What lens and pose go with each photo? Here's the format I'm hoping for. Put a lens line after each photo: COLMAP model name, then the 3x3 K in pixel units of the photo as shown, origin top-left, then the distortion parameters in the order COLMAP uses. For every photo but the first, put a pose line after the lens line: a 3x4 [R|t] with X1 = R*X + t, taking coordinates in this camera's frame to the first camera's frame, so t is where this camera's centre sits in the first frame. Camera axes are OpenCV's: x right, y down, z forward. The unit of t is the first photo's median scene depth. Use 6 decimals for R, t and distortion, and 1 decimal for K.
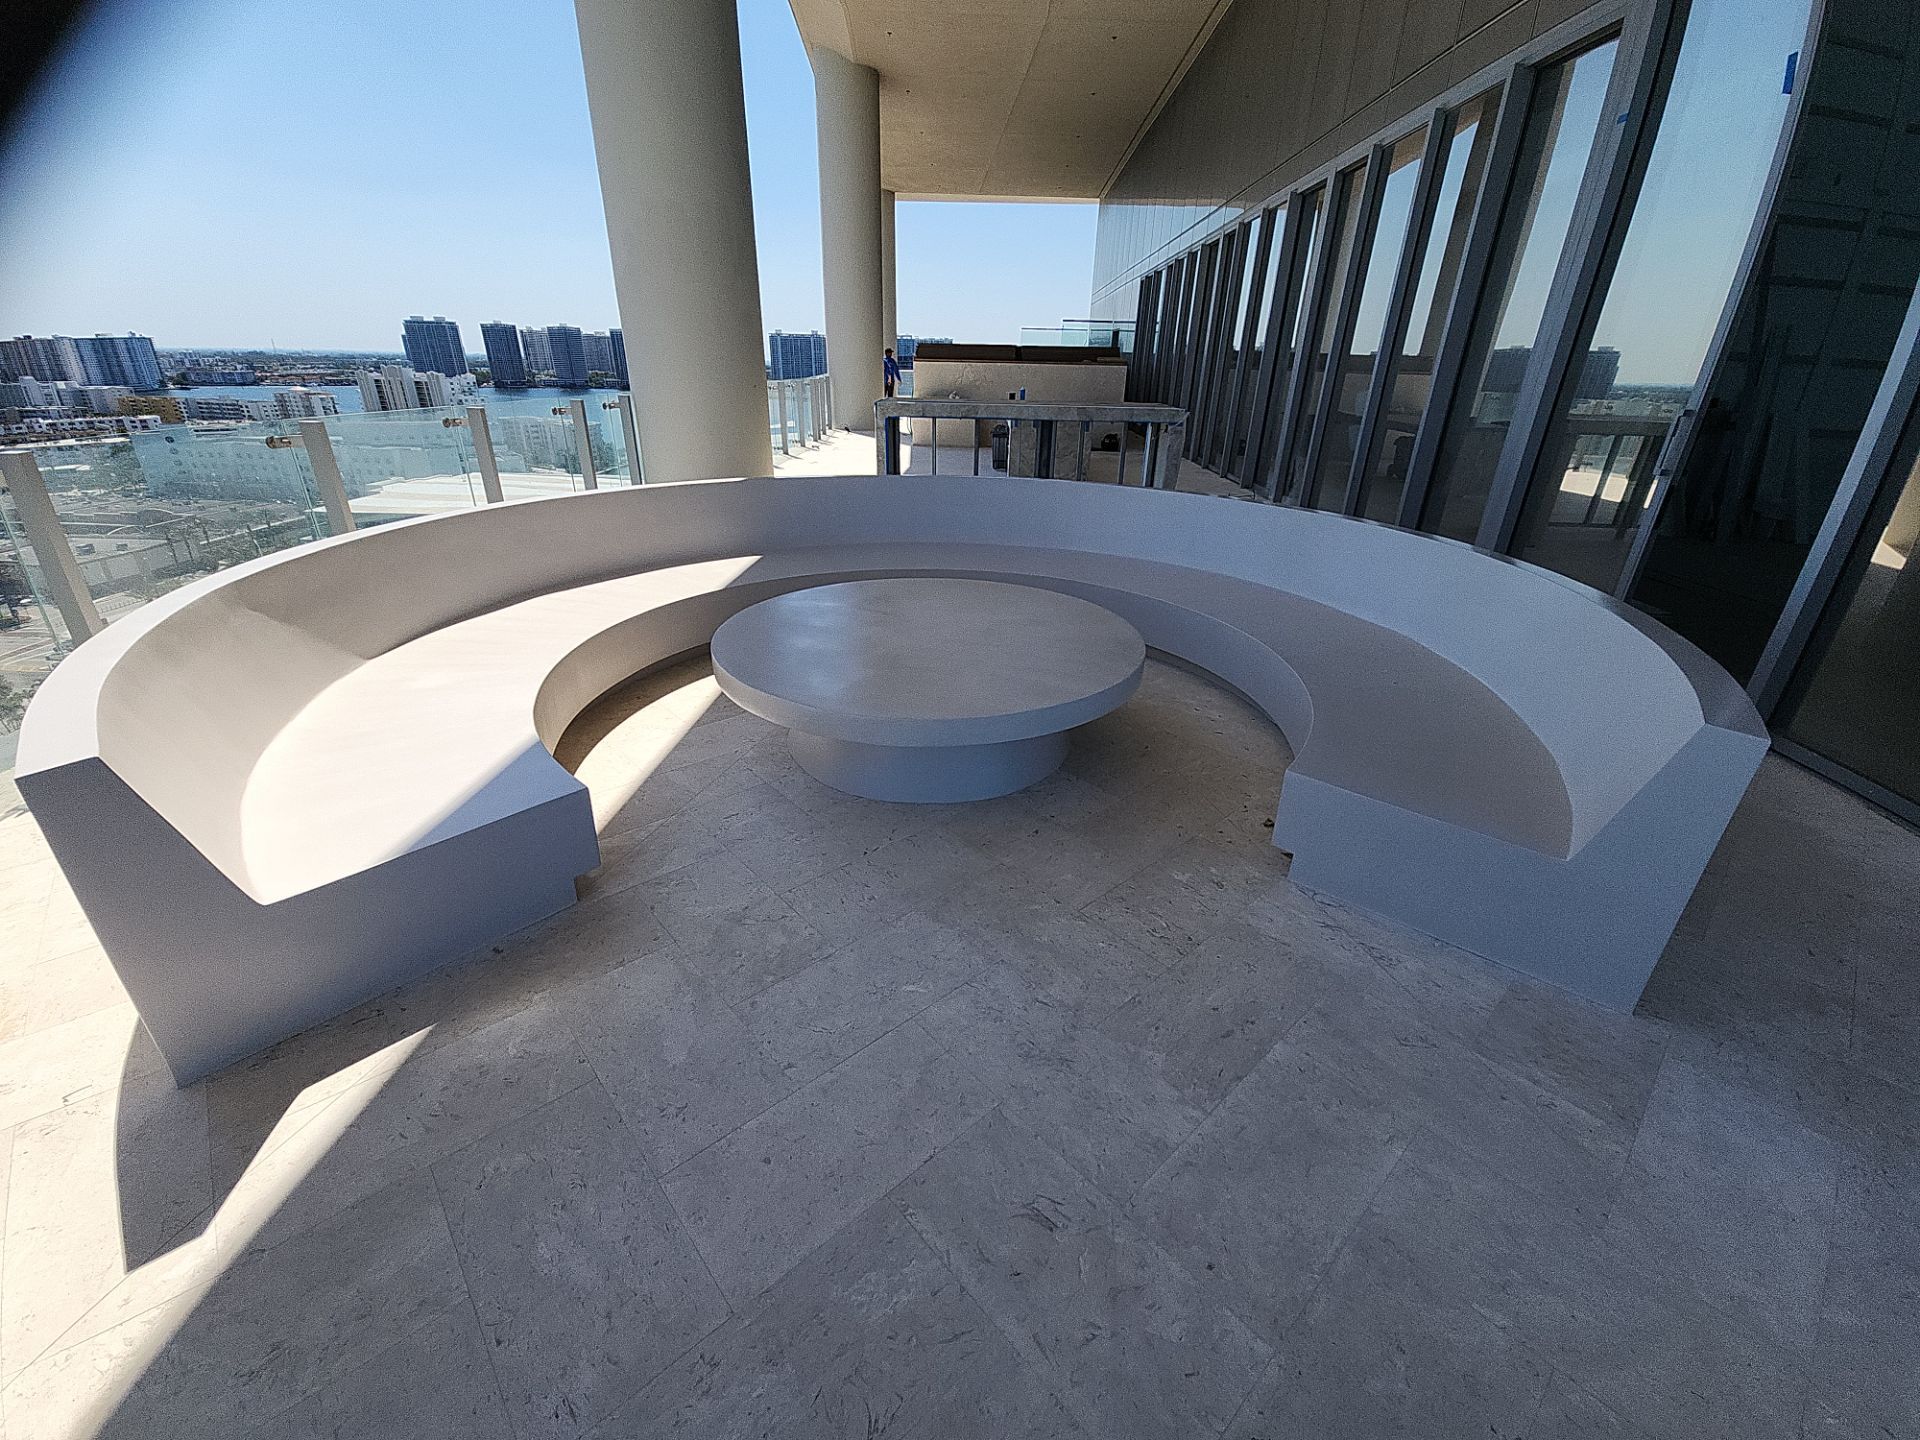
lens RADIAL K [[779.6, 0, 958.9], [0, 779.6, 718.6], [0, 0, 1]] dist [0.011209, -0.009713]
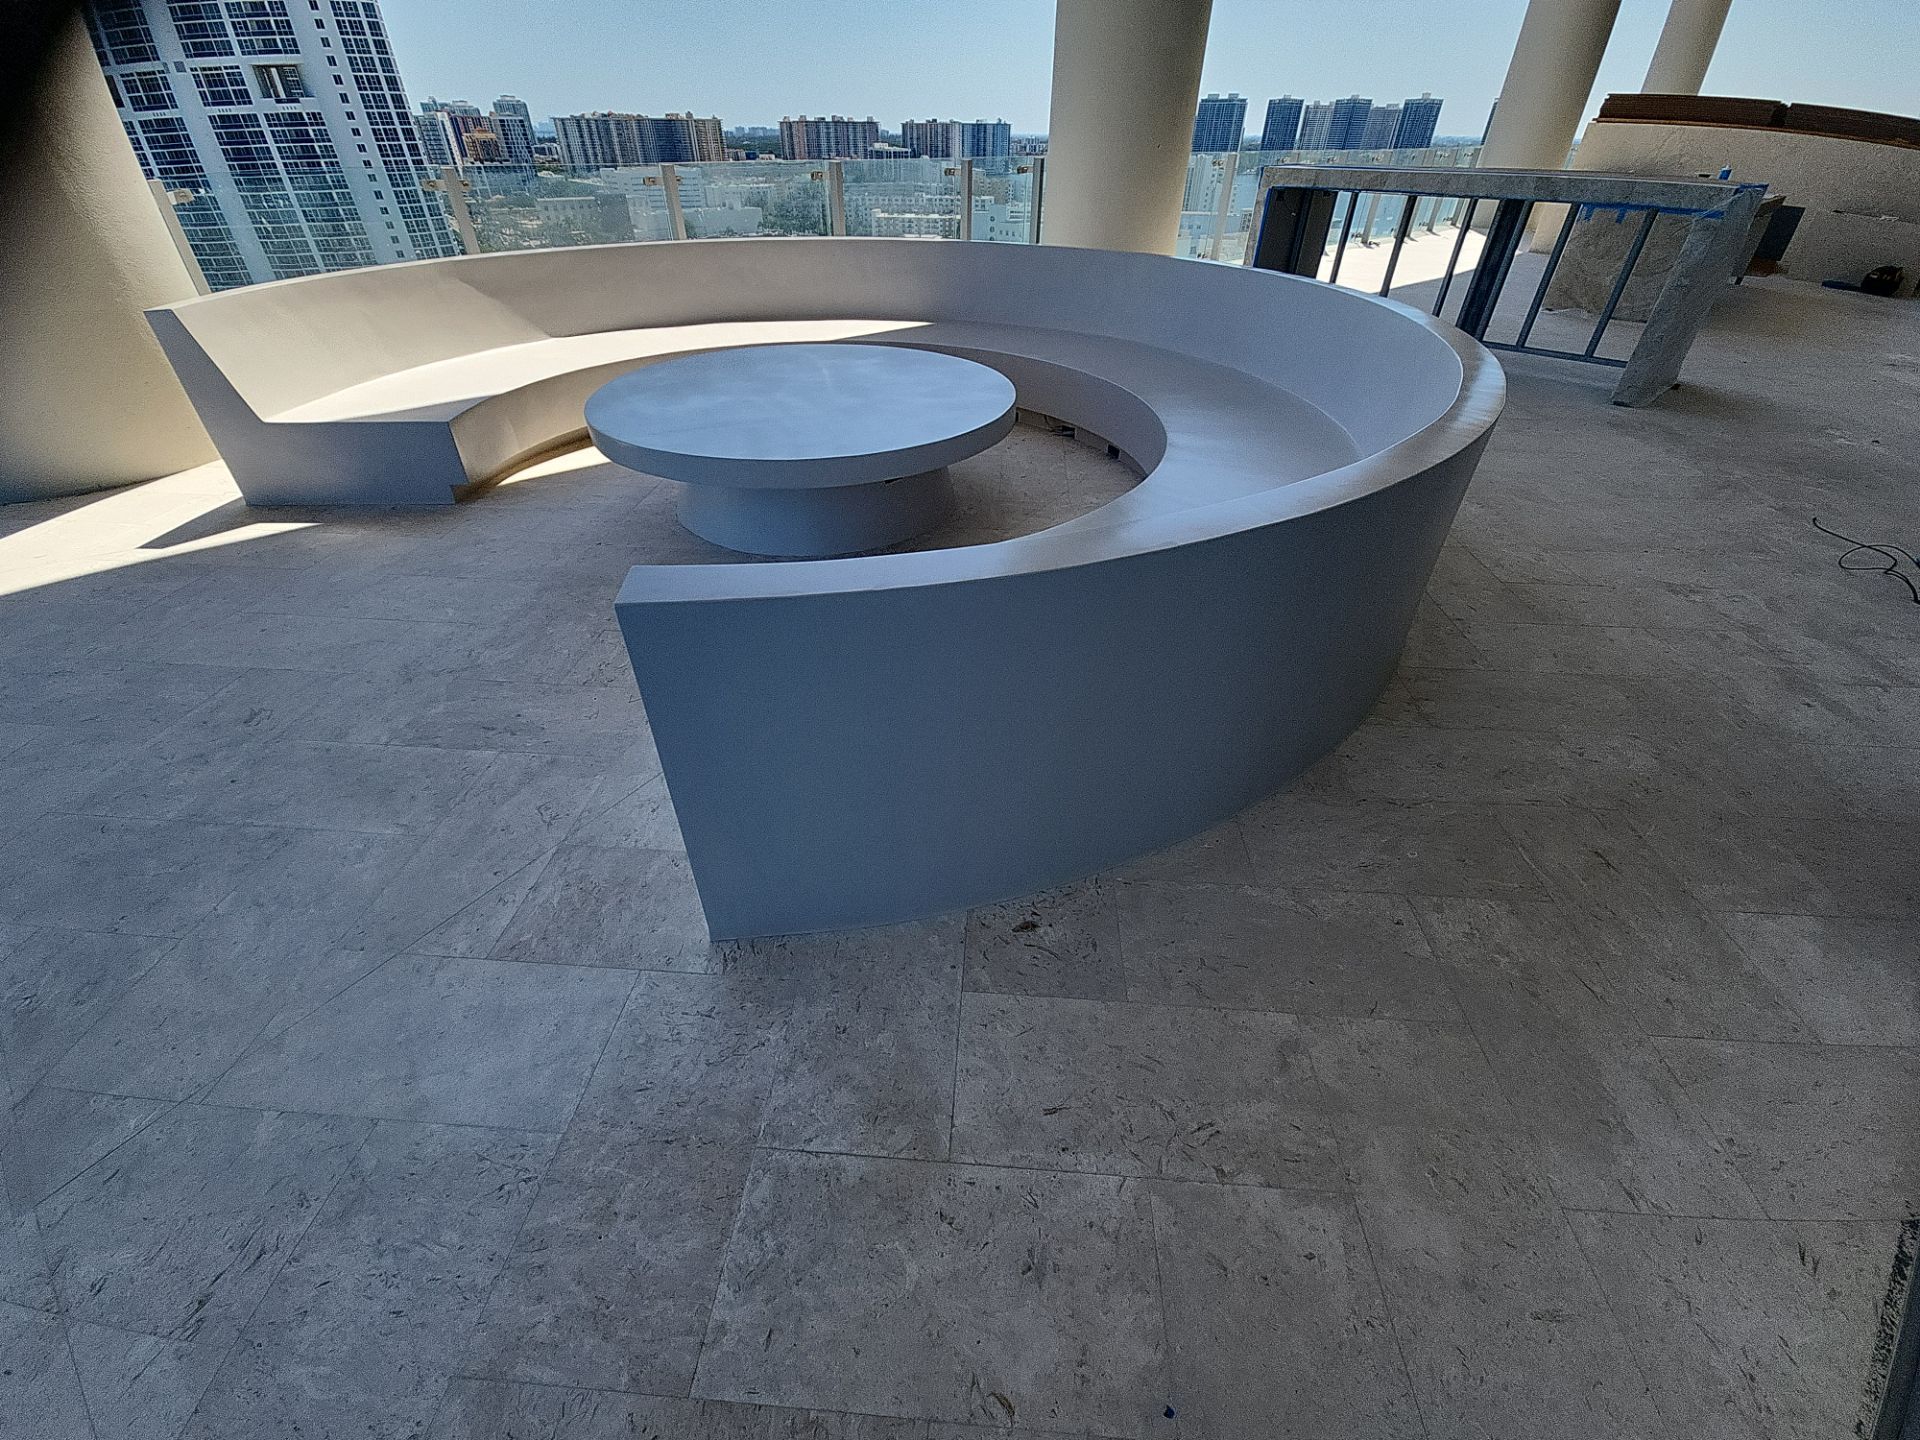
lens RADIAL K [[776.4, 0, 949.3], [0, 776.4, 715.4], [0, 0, 1]] dist [0.036989, -0.022748]
pose [[0.687723, 0.417806, -0.593697, 0.673814], [-0.290366, 0.907836, 0.302524, -0.070030], [0.665376, -0.035663, 0.745656, 0.271928]]
